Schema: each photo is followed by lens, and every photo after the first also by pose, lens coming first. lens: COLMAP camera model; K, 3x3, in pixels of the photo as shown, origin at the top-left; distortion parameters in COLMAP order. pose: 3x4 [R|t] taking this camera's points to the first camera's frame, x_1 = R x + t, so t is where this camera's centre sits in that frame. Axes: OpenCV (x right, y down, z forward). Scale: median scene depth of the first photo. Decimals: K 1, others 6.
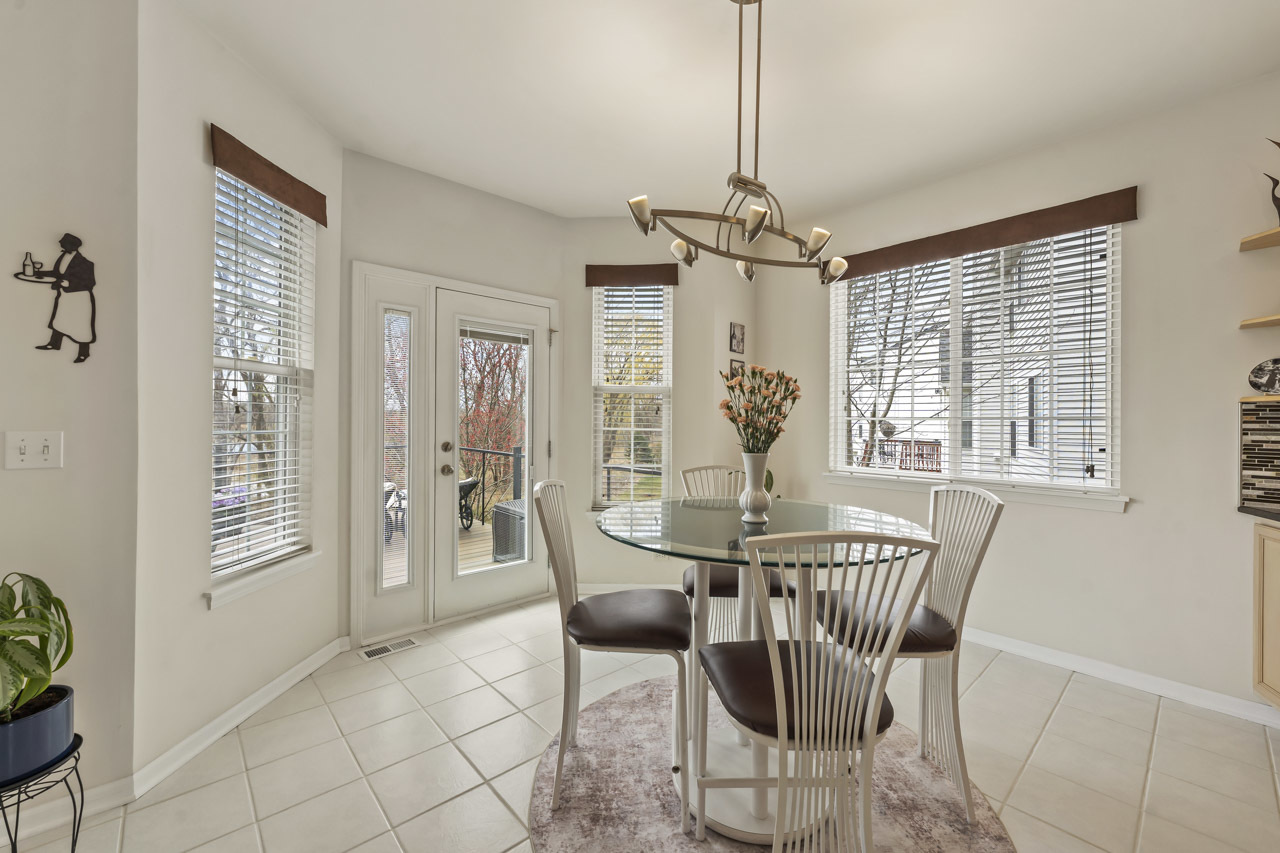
lens RADIAL K [[523.7, 0, 647.8], [0, 523.7, 419.0], [0, 0, 1]] dist [0.006013, -0.000438]
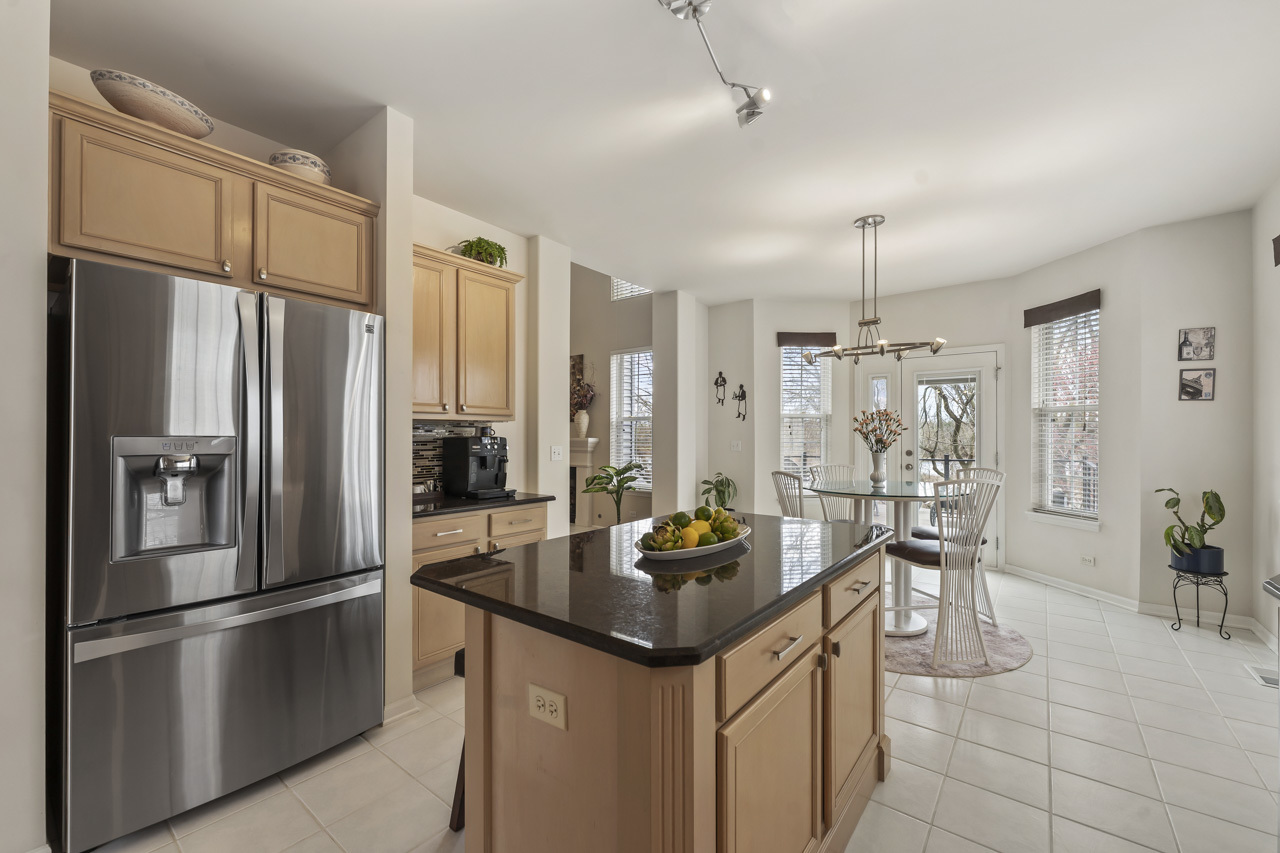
lens RADIAL K [[523.7, 0, 635.5], [0, 523.7, 435.6], [0, 0, 1]] dist [0.006013, -0.000438]
pose [[0.150161, -0.007484, -0.988633, 1.092922], [0.005216, 0.999963, -0.006777, 0.004397], [0.988648, -0.004139, 0.150194, -0.104196]]
